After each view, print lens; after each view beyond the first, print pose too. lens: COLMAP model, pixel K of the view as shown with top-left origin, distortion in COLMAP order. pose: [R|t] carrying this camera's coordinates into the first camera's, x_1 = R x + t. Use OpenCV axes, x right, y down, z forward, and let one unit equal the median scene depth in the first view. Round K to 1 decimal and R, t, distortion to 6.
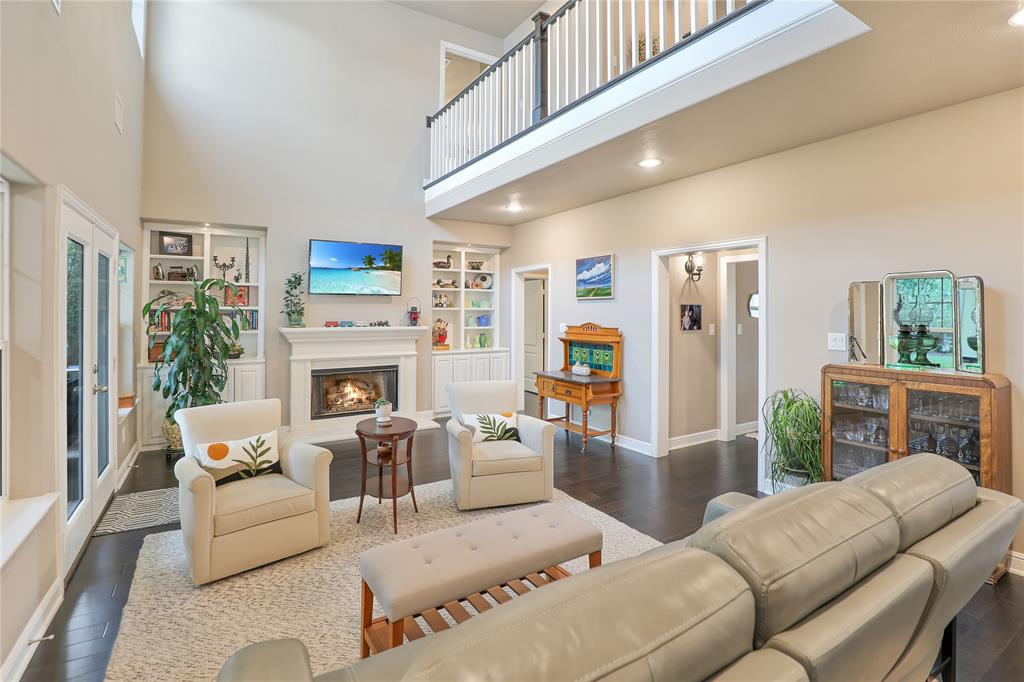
lens RADIAL K [[491.9, 0, 526.7], [0, 491.9, 310.5], [0, 0, 1]] dist [-0.031018, 0.008397]
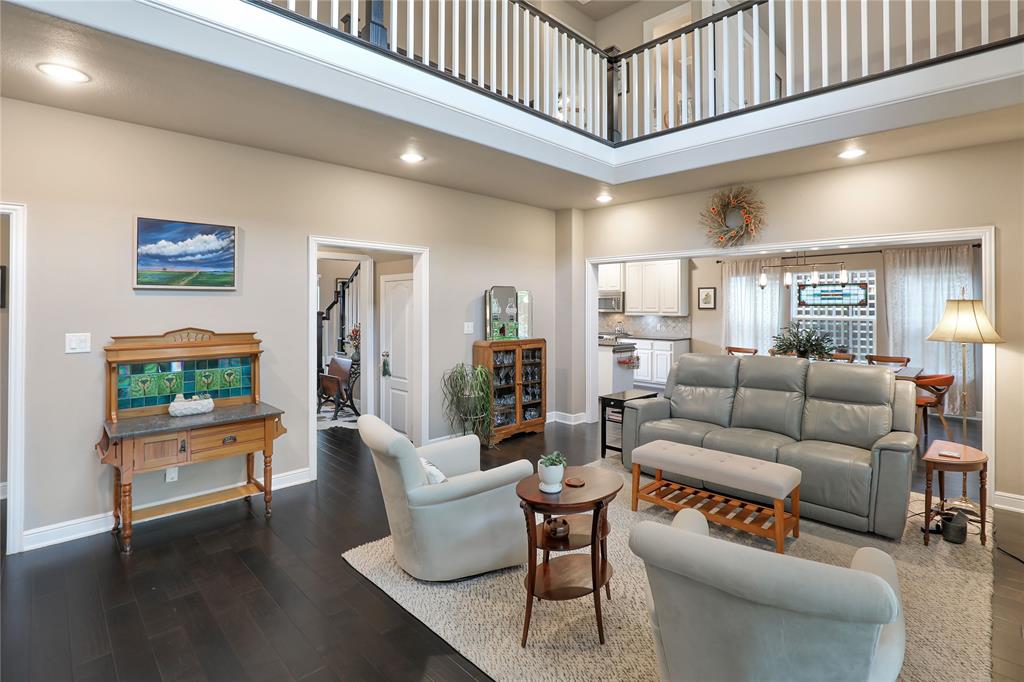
lens RADIAL K [[491.9, 0, 532.9], [0, 491.9, 309.0], [0, 0, 1]] dist [-0.031018, 0.008397]
pose [[-0.230134, -0.008637, 0.973121, -0.495742], [-0.005013, 0.999958, 0.007689, -0.004897], [-0.973146, -0.003109, -0.230168, 0.636834]]
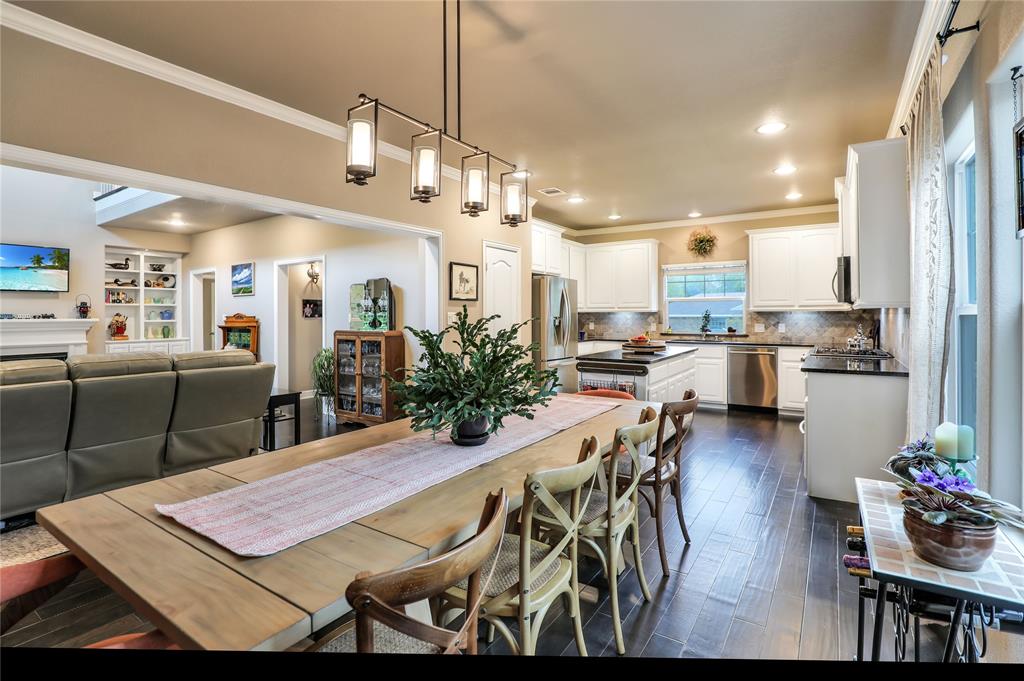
lens RADIAL K [[491.9, 0, 512.3], [0, 491.9, 316.0], [0, 0, 1]] dist [-0.031018, 0.008397]
pose [[0.921188, -0.008564, 0.389024, 0.262196], [0.007261, 0.999962, 0.004821, 0.027789], [-0.389050, -0.001616, 0.921215, -0.449045]]
